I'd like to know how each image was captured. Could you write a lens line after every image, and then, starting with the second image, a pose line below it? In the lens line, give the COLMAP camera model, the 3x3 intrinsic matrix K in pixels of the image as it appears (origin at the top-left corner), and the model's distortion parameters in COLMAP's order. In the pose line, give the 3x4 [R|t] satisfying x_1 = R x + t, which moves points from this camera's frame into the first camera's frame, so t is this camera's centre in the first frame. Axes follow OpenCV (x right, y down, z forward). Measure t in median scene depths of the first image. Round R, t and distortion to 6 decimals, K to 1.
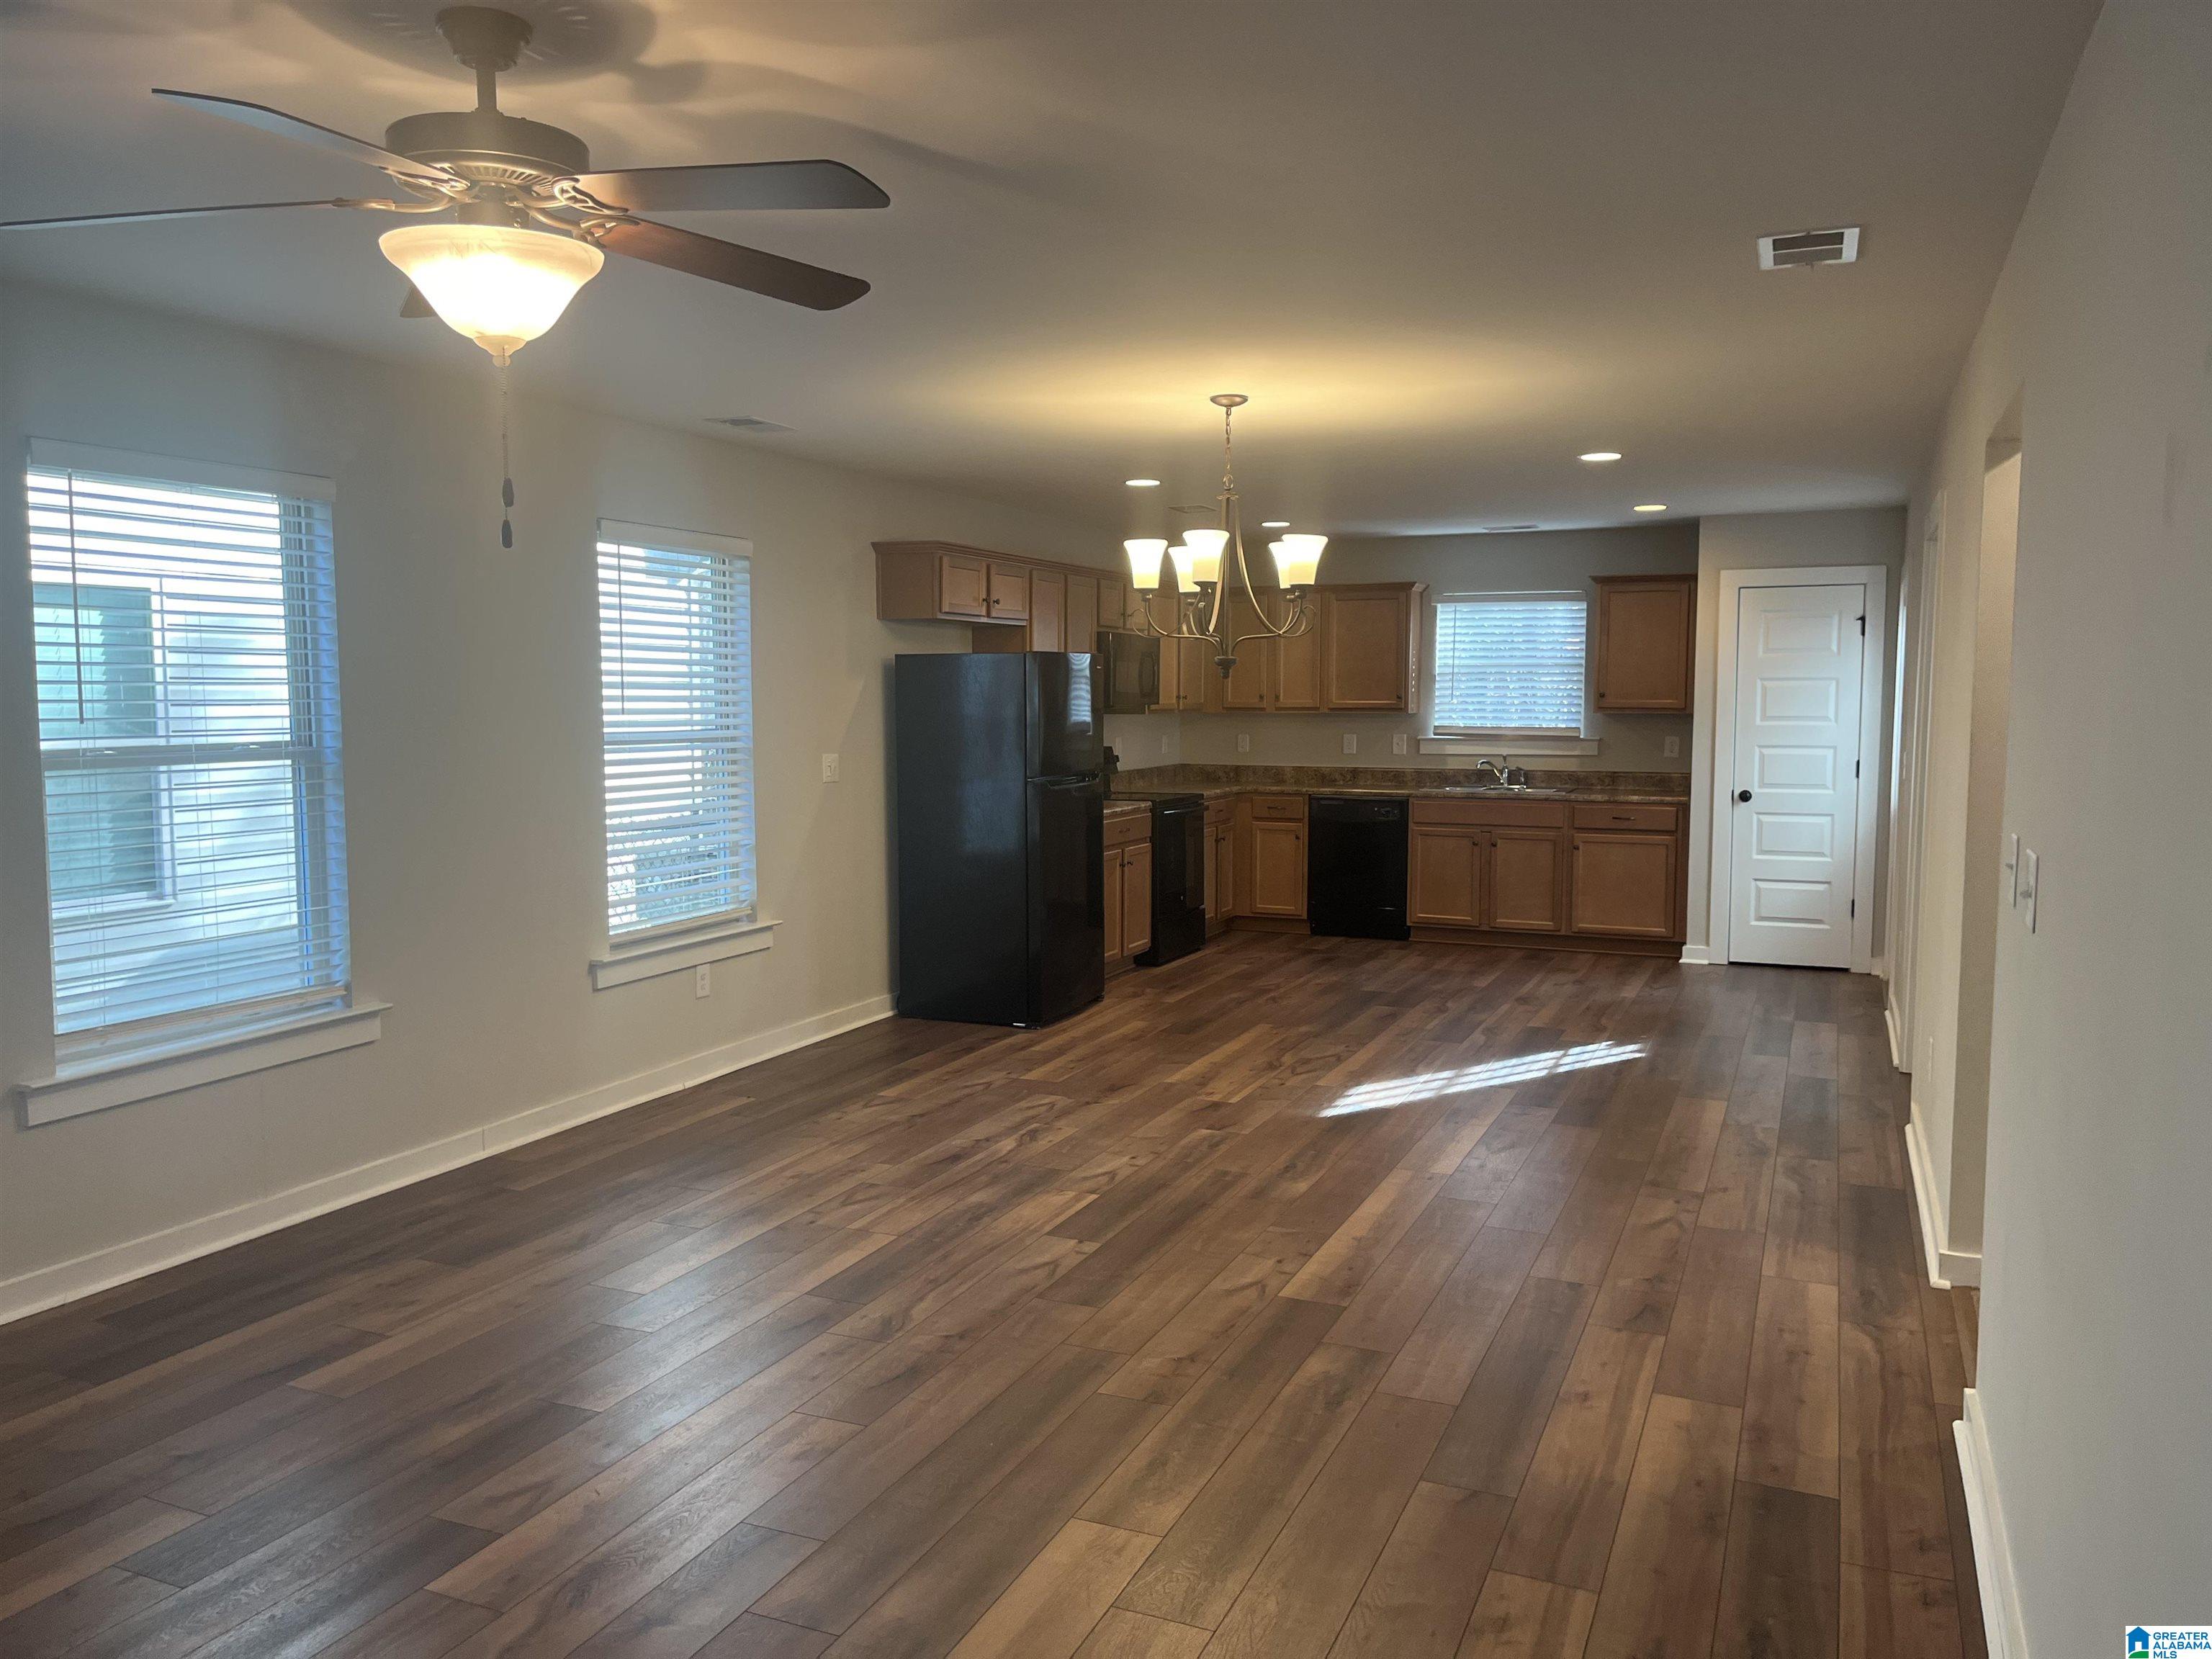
lens RADIAL K [[1655.0, 0, 1088.5], [0, 1655.0, 835.2], [0, 0, 1]] dist [0.061573, -0.066249]
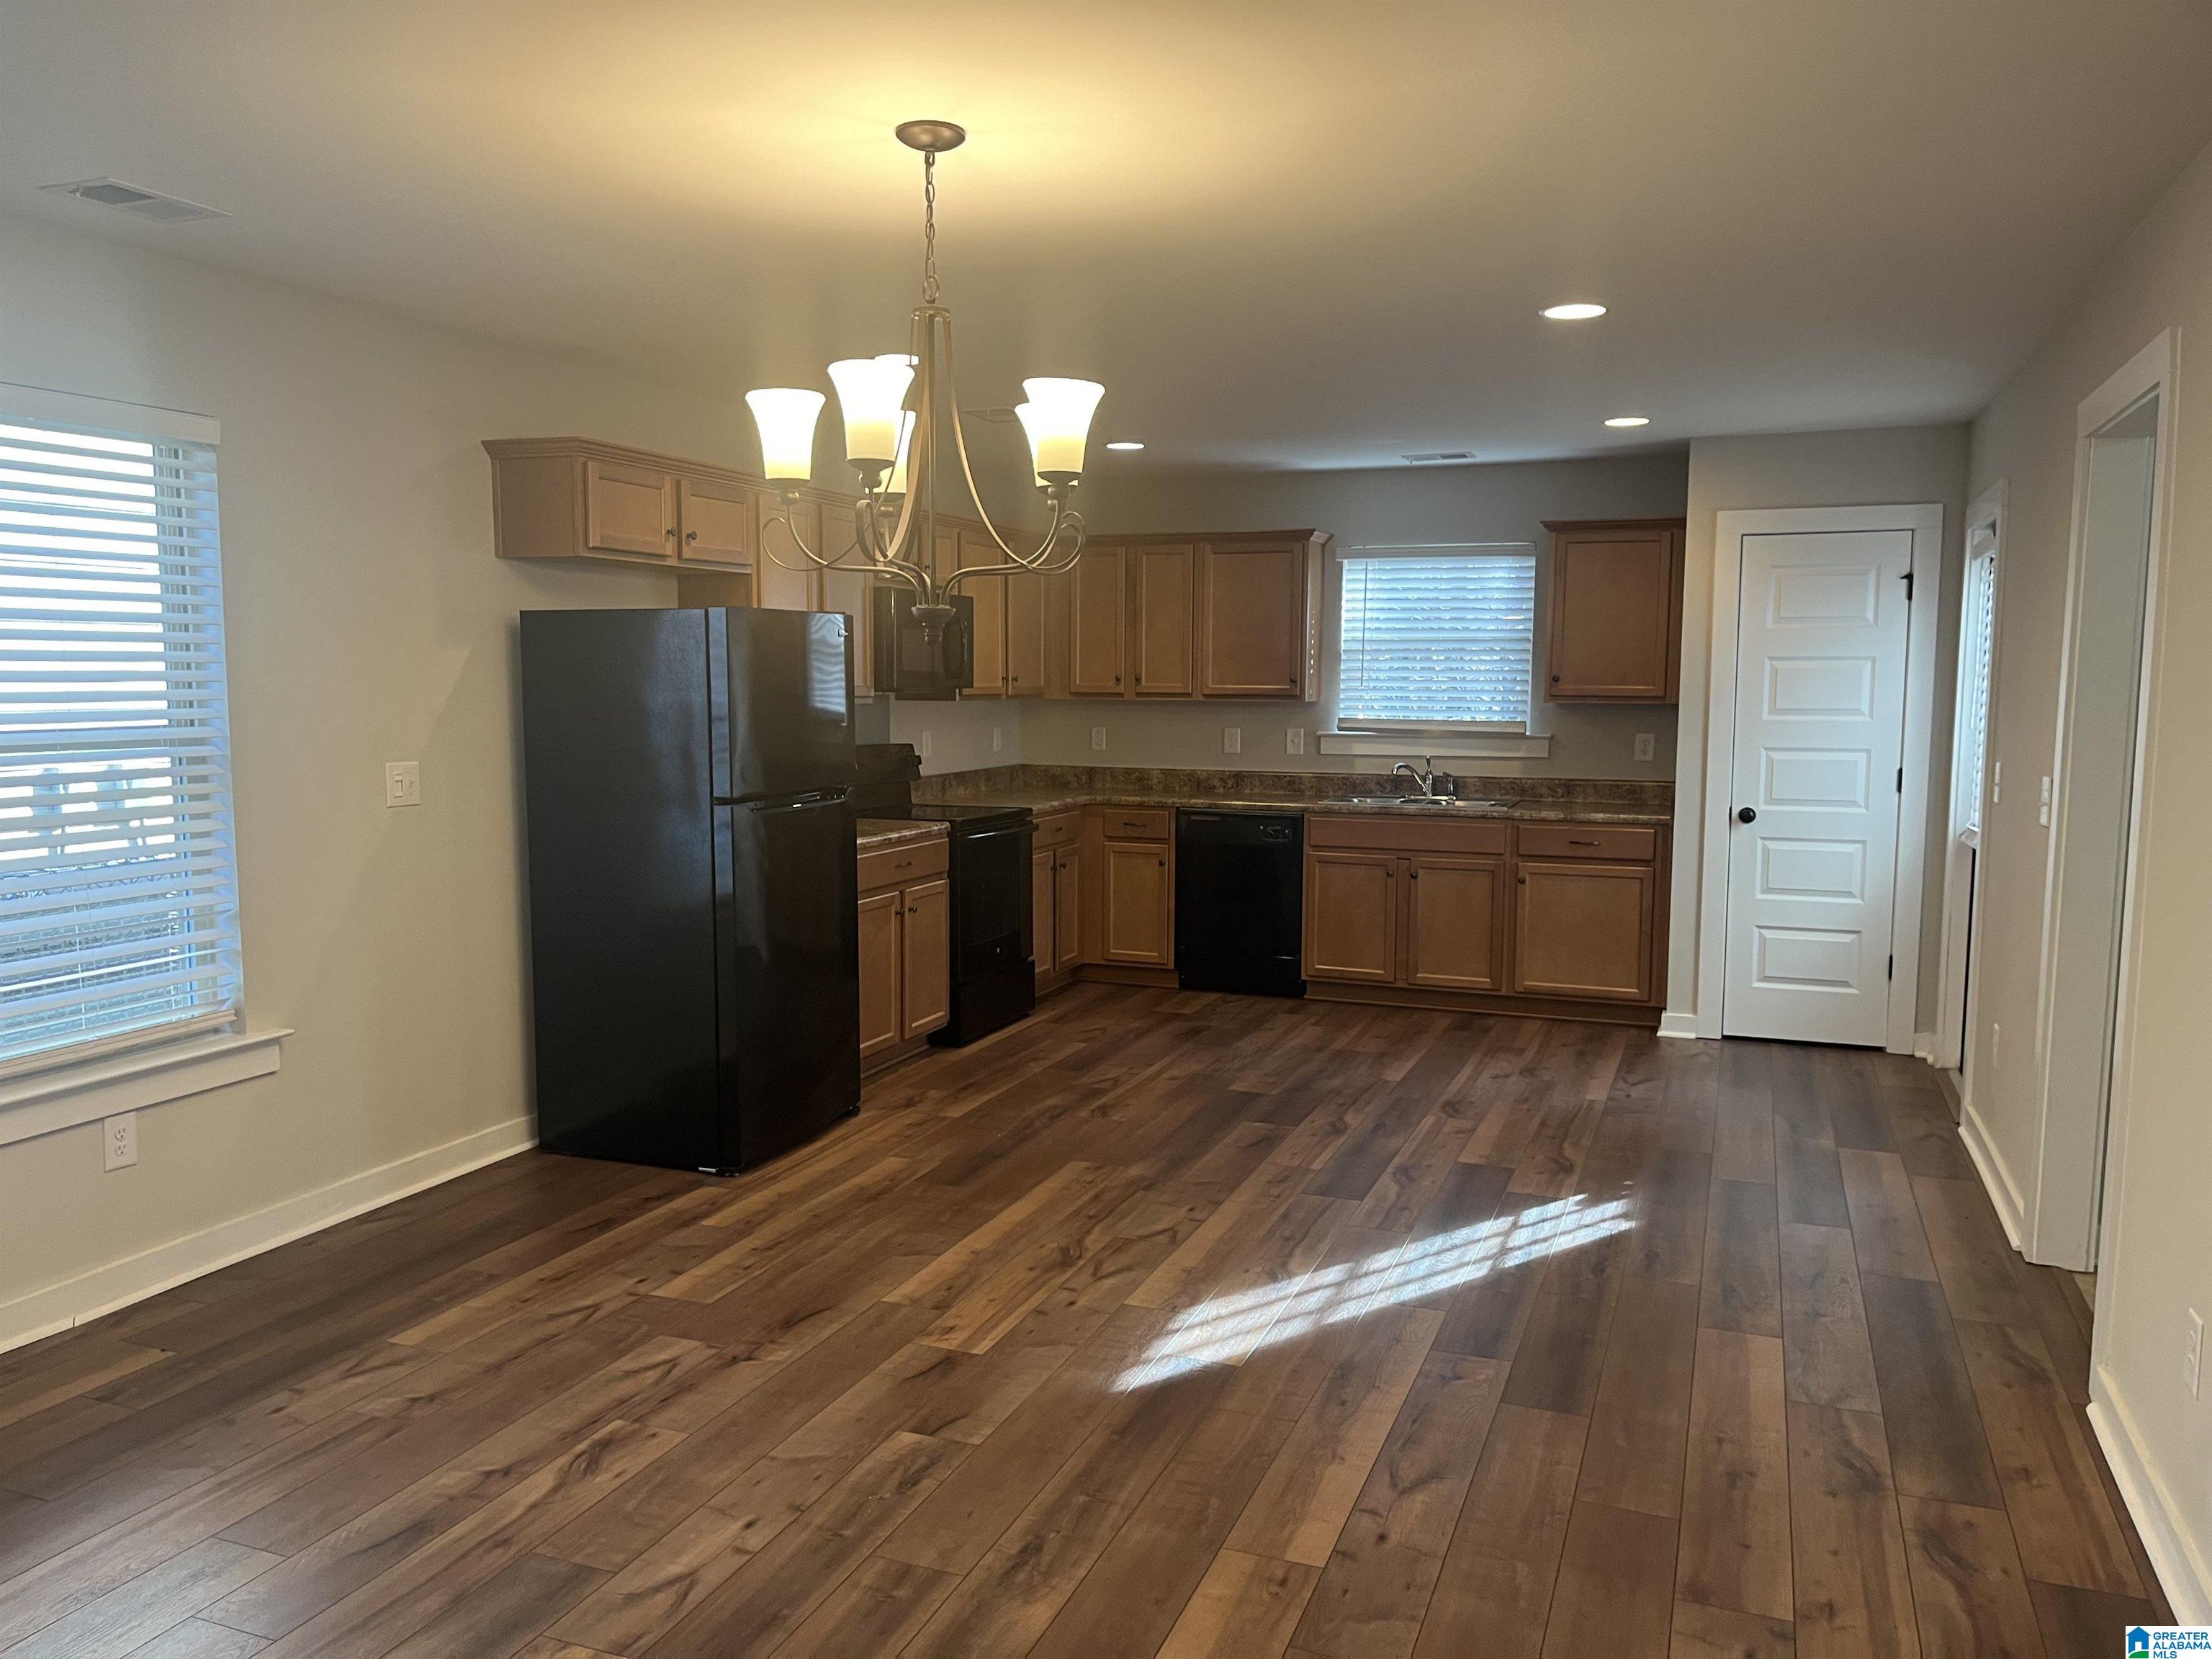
lens RADIAL K [[1655.0, 0, 1091.5], [0, 1655.0, 838.6], [0, 0, 1]] dist [0.061573, -0.066249]
pose [[0.999062, 0.000555, 0.043295, 0.091088], [-0.001130, 0.999911, 0.013273, -0.030090], [-0.043284, -0.013309, 0.998974, 0.355918]]
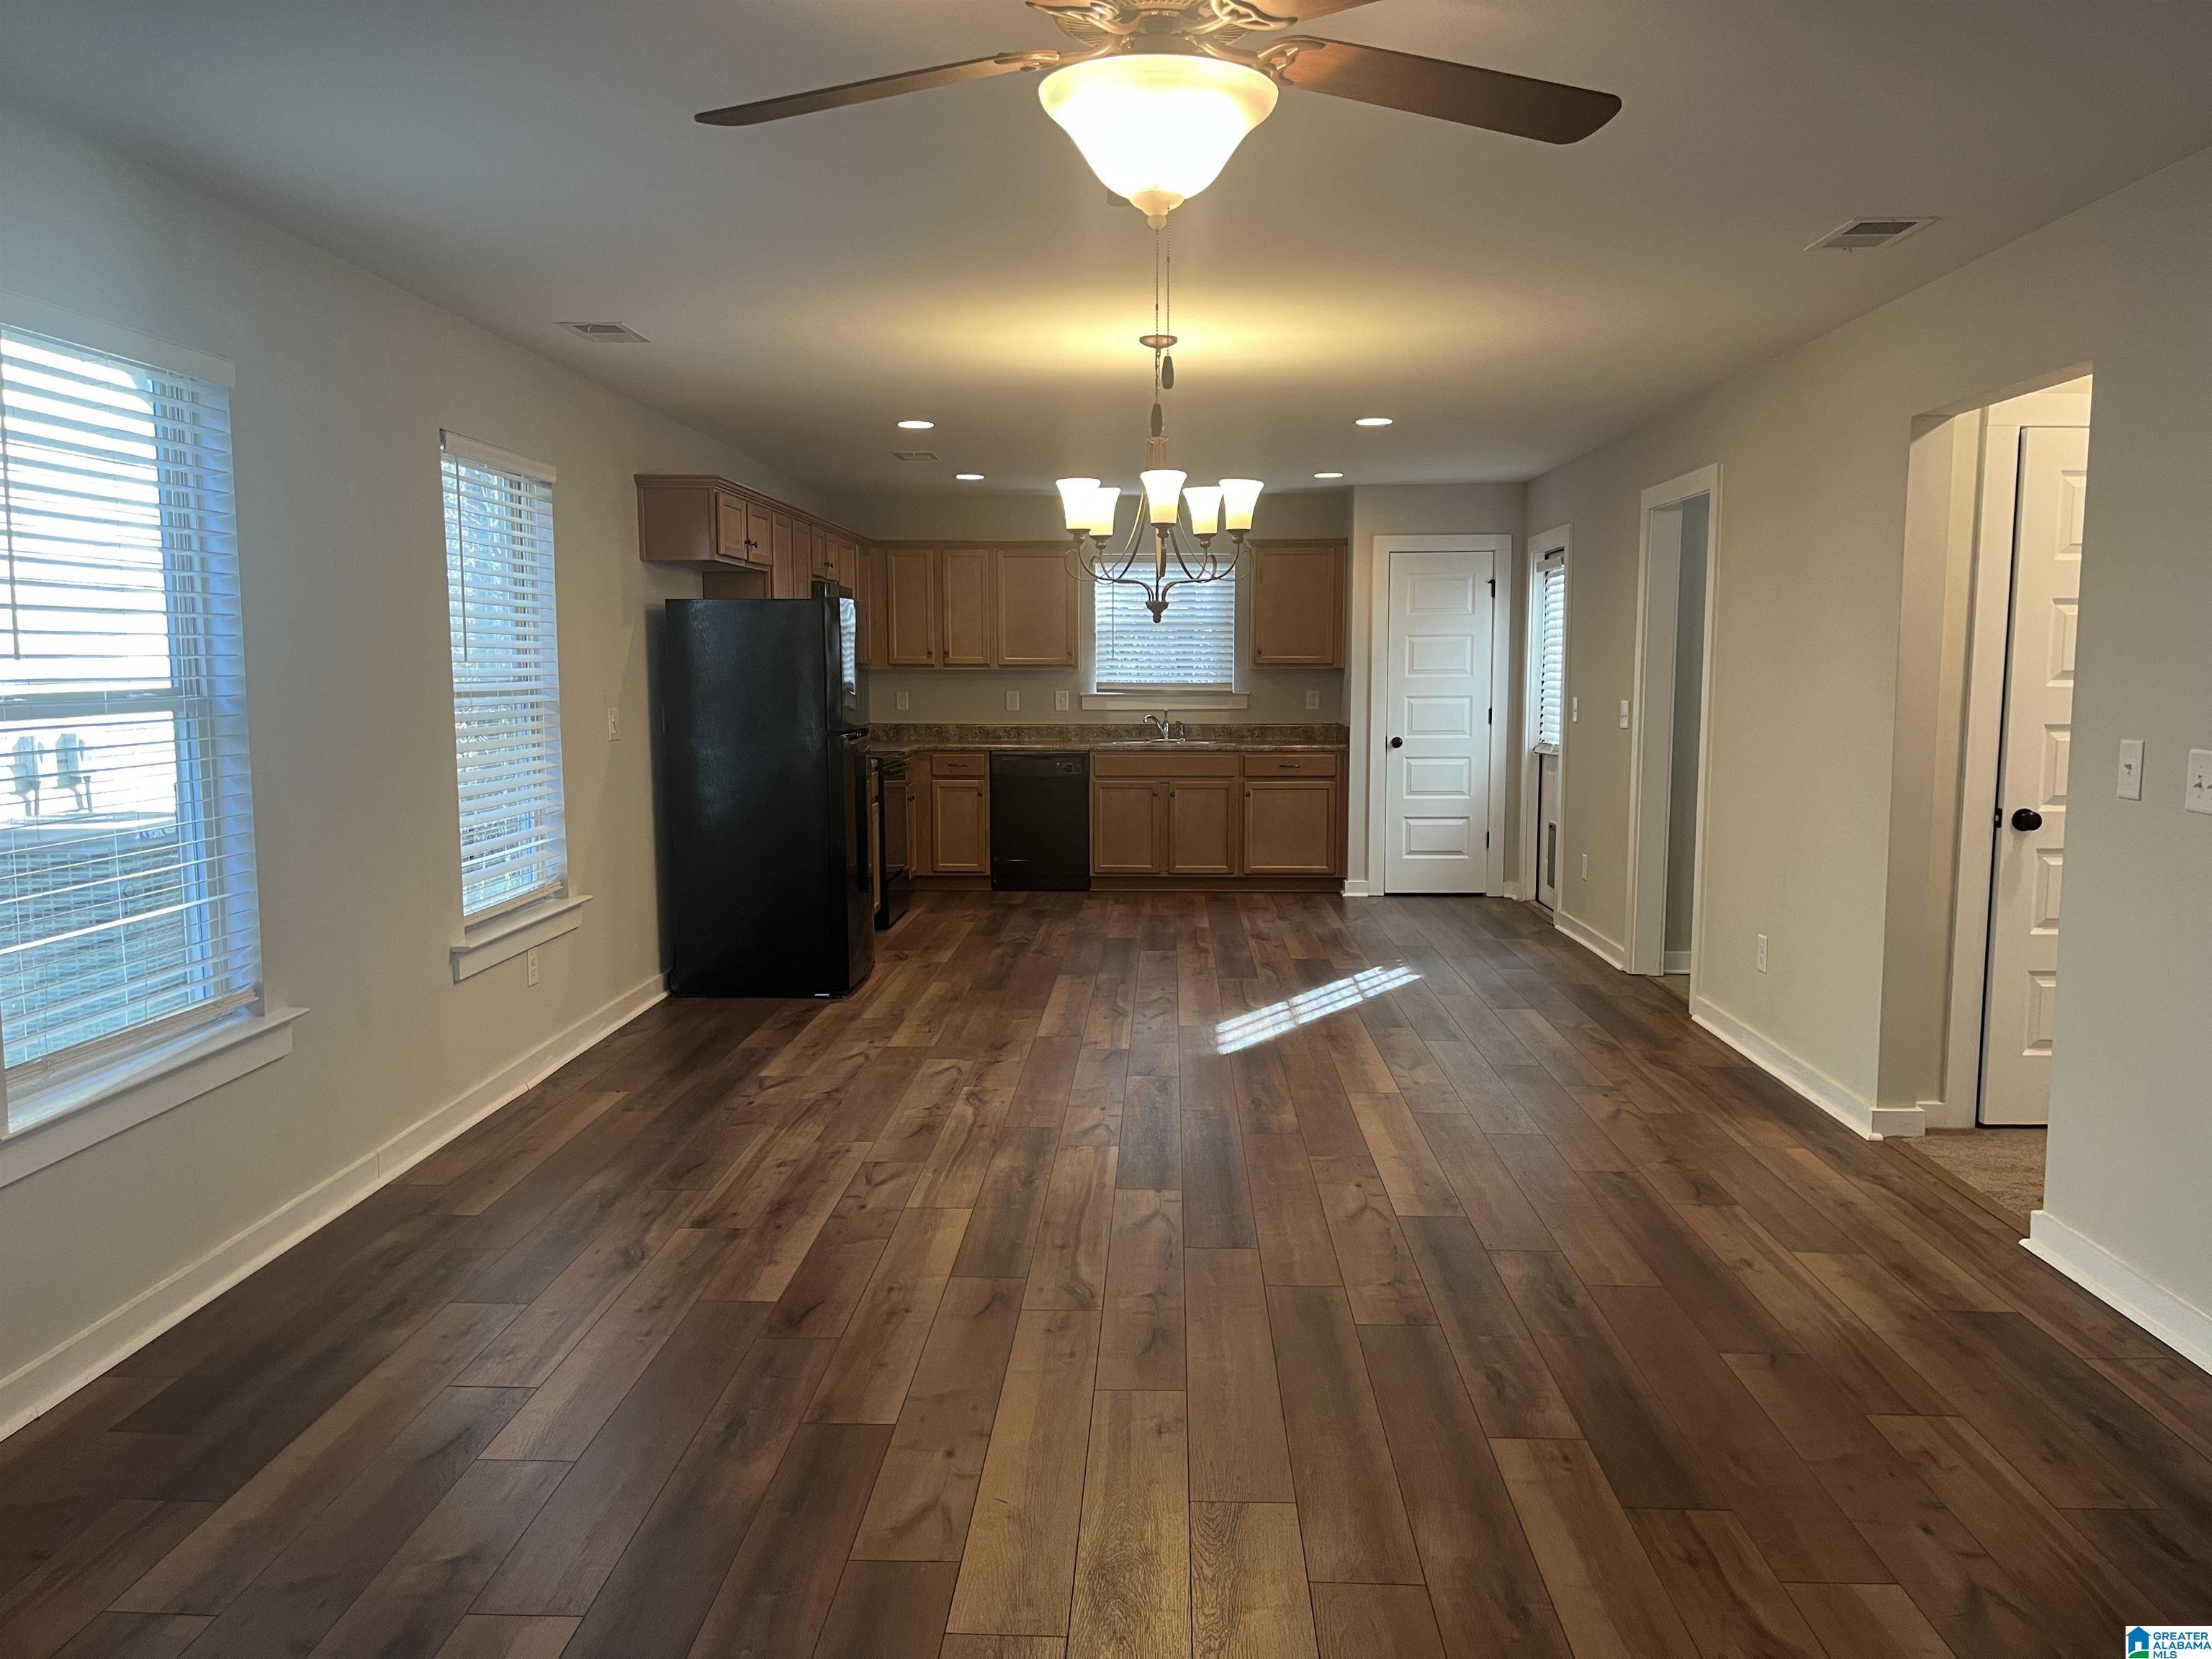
lens RADIAL K [[1655.0, 0, 1088.6], [0, 1655.0, 838.6], [0, 0, 1]] dist [0.061573, -0.066249]
pose [[0.930910, -0.040435, 0.363004, -0.262412], [0.033264, 0.999109, 0.025987, 0.006497], [-0.363731, -0.012116, 0.931425, 0.069390]]
